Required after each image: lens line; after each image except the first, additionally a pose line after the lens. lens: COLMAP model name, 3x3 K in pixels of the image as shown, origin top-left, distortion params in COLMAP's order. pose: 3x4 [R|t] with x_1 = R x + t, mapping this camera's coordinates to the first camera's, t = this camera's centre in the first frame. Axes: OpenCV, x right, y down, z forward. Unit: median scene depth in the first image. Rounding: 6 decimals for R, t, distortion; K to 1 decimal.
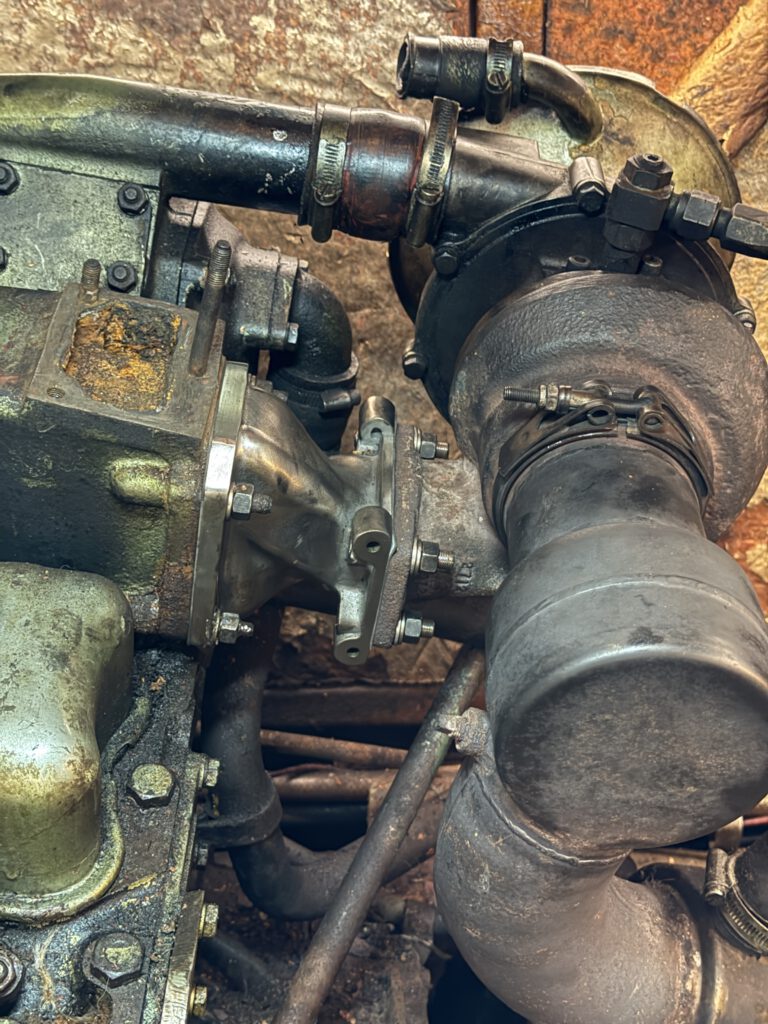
lens RADIAL K [[1470.8, 0, 383.3], [0, 1470.8, 497.3], [0, 0, 1]] dist [0.088385, 0.000000]
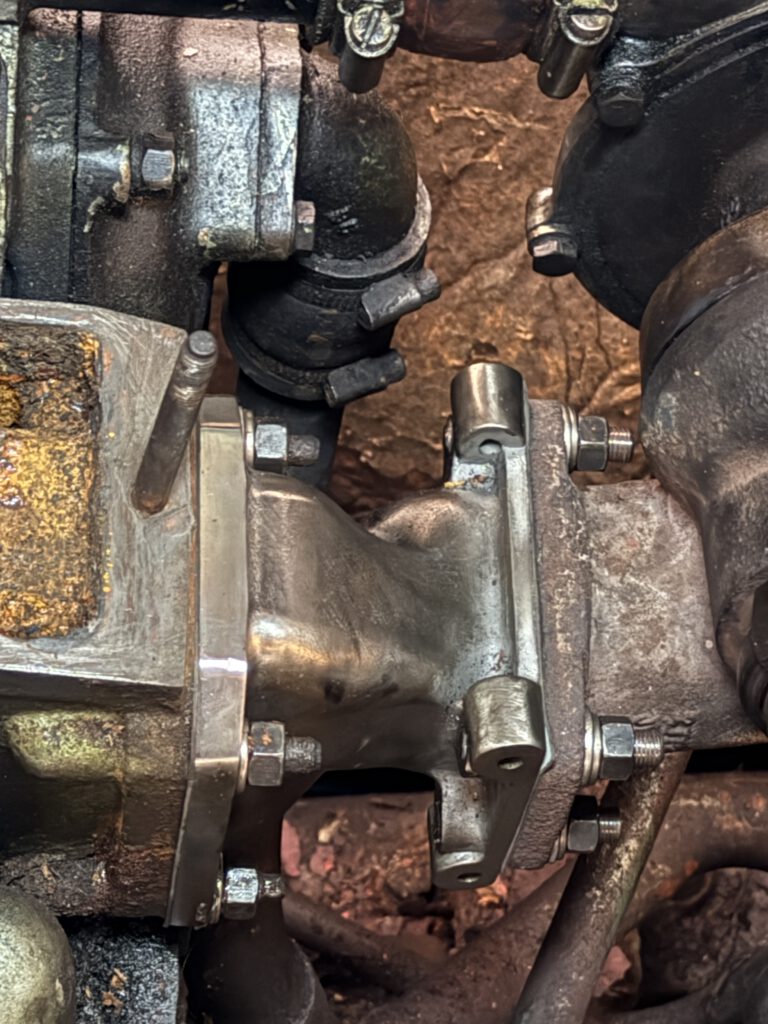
lens RADIAL K [[3154.7, 0, 384.8], [0, 3154.7, 541.4], [0, 0, 1]] dist [0.082852, 0.000000]
pose [[0.998308, -0.058121, -0.001533, -0.042521], [0.054563, 0.927446, 0.369956, -0.430127], [-0.020080, -0.369414, 0.929048, -0.006076]]
